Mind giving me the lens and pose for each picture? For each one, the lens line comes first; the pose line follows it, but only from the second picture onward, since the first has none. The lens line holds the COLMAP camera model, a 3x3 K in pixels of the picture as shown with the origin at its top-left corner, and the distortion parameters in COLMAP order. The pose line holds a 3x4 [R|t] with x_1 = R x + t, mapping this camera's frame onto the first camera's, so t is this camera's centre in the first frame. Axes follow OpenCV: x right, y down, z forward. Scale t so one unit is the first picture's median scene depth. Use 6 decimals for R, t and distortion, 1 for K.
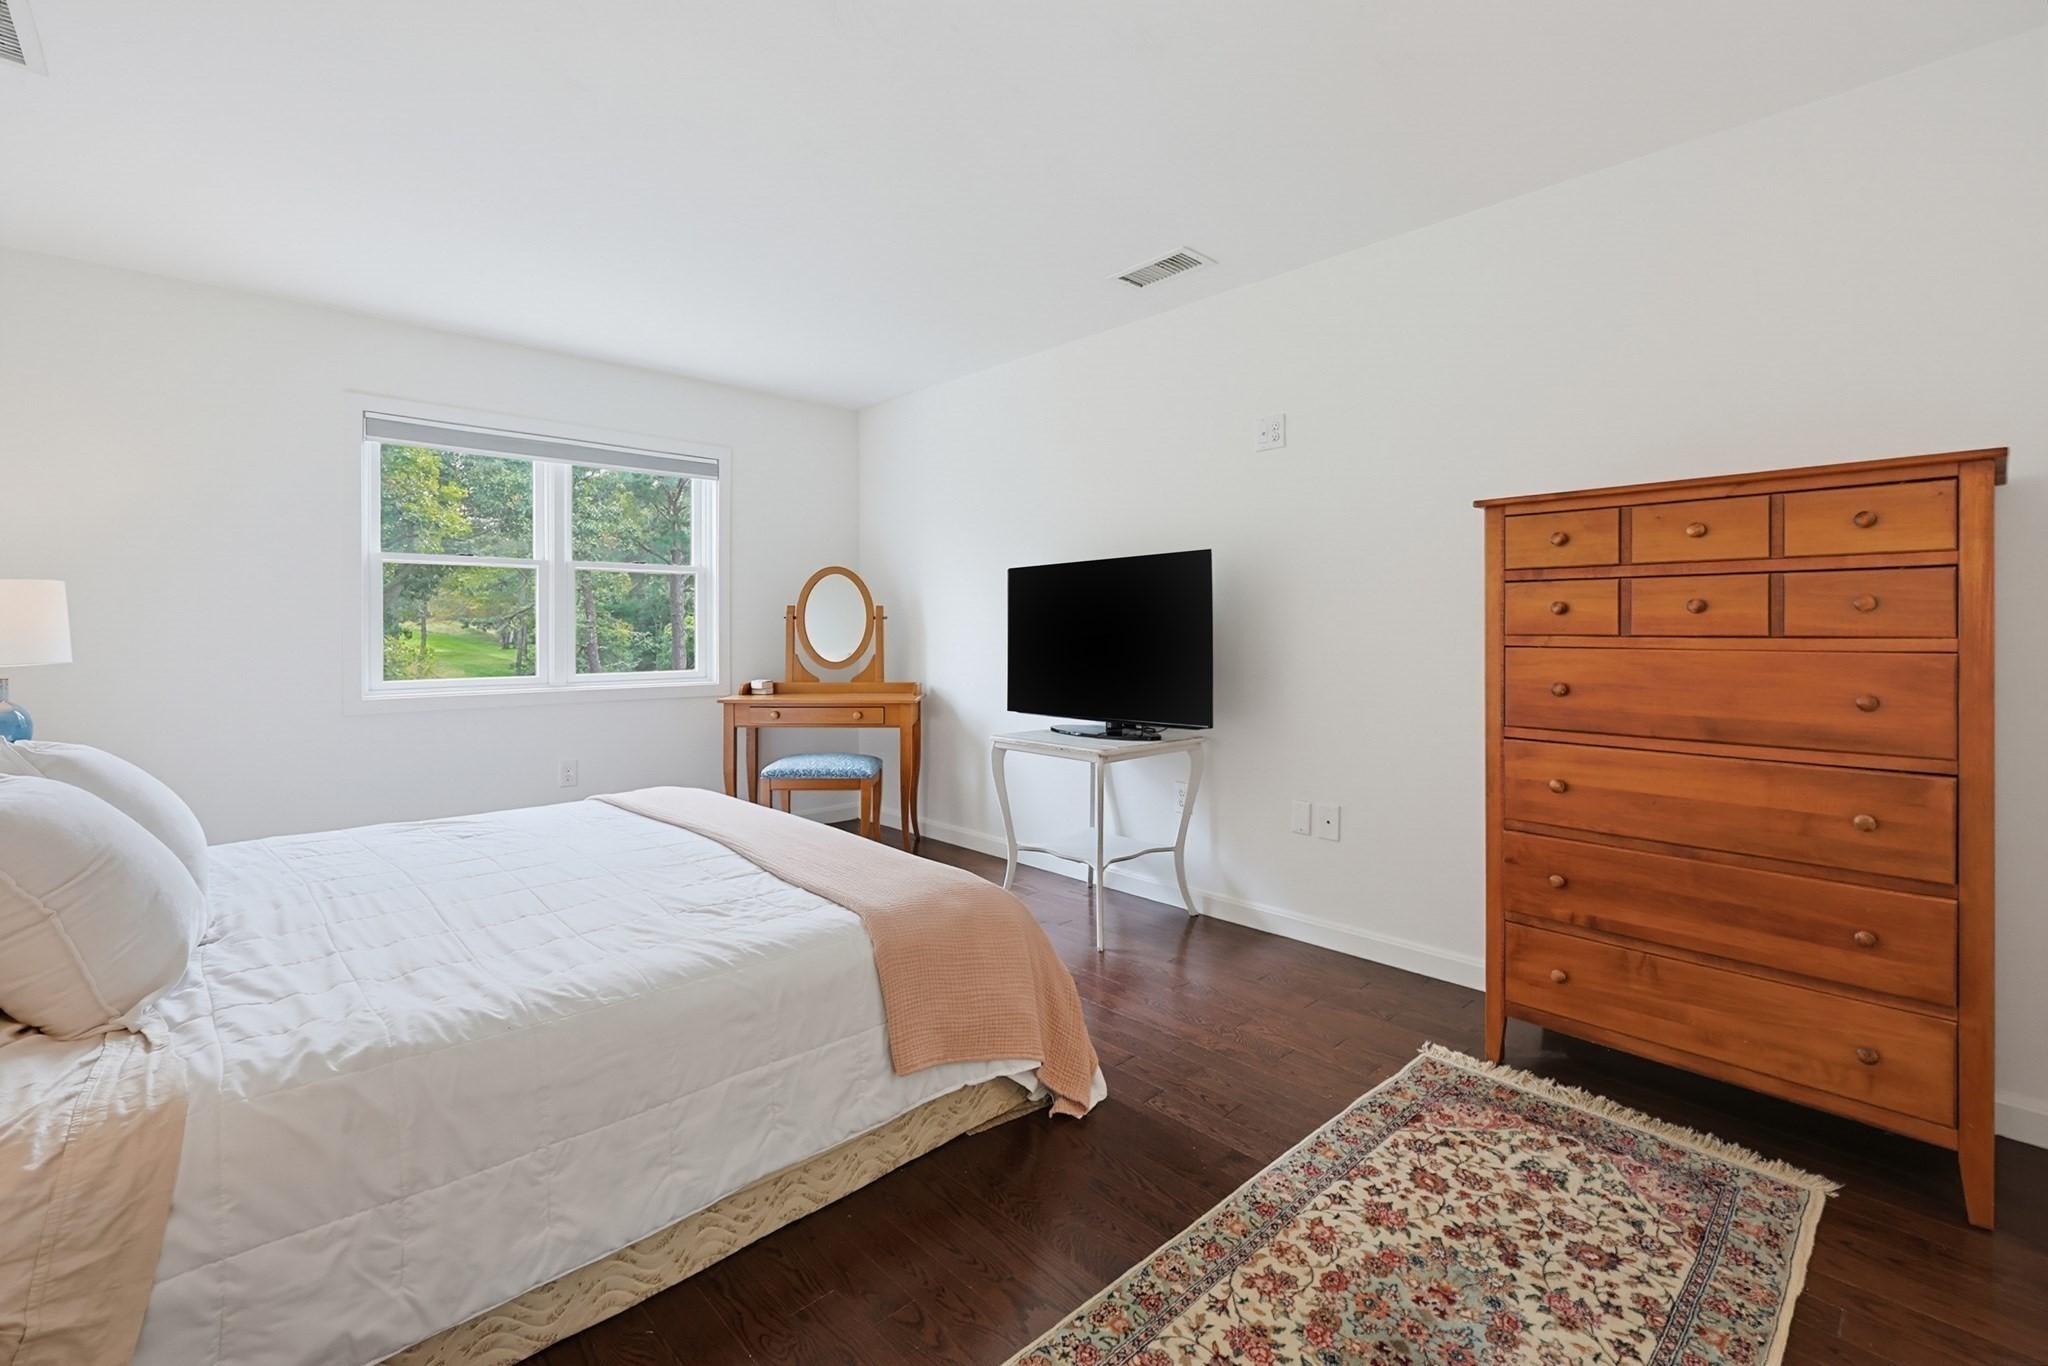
lens RADIAL K [[845.6, 0, 1022.6], [0, 845.6, 650.1], [0, 0, 1]] dist [0.014411, 0.000034]
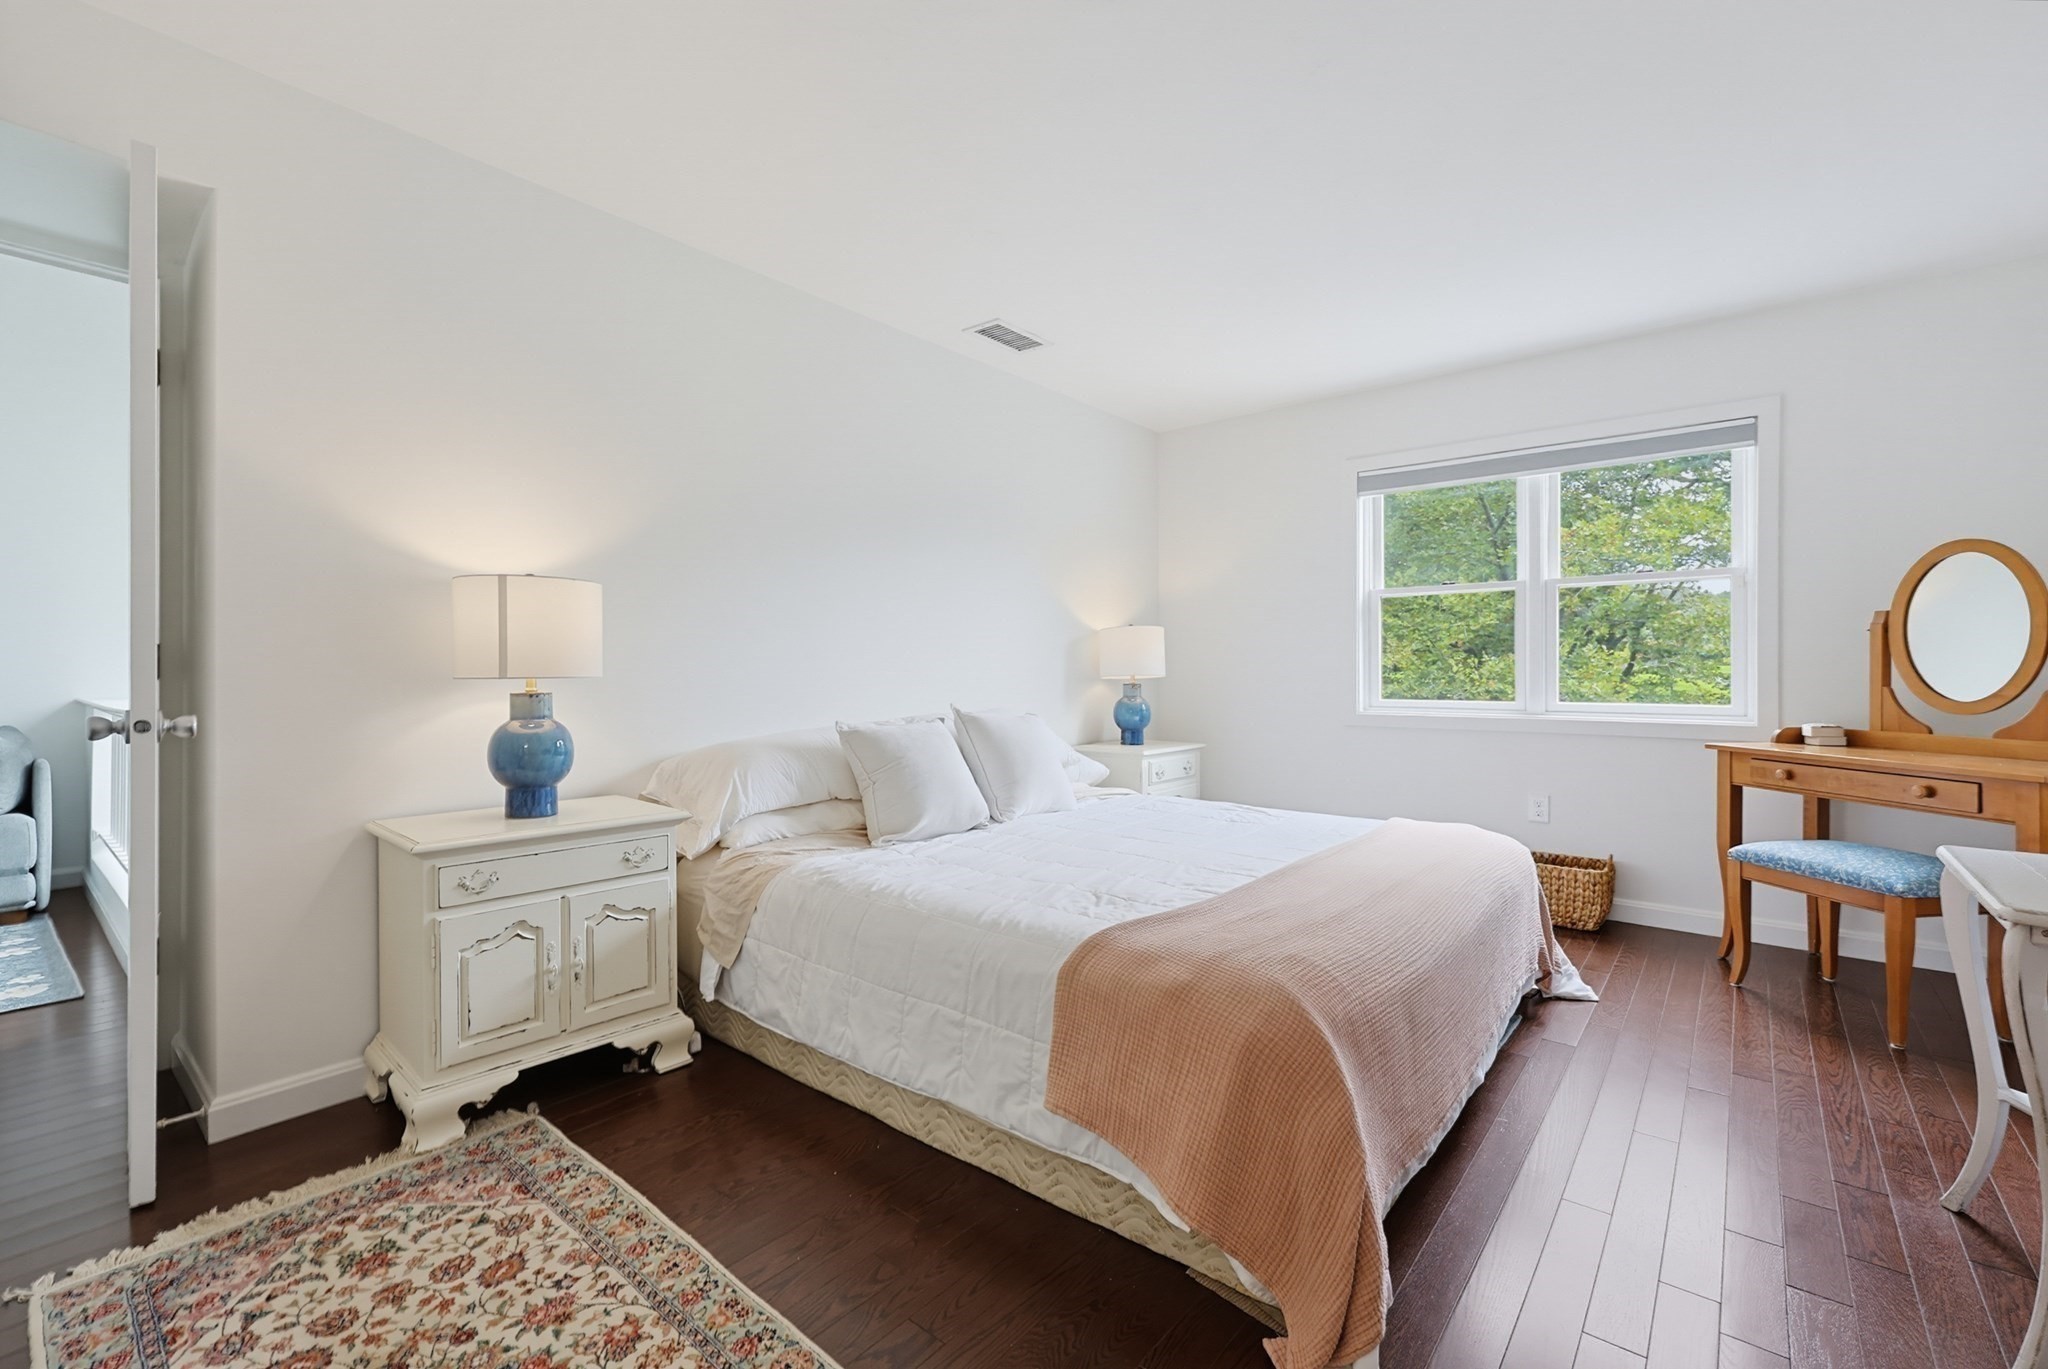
lens RADIAL K [[901.0, 0, 1059.8], [0, 901.0, 669.3], [0, 0, 1]] dist [-0.001561, -0.000204]
pose [[0.151633, -0.000514, -0.988437, 0.846435], [-0.017651, 0.999839, -0.003228, 0.015074], [0.988279, 0.017937, 0.151600, 0.840856]]
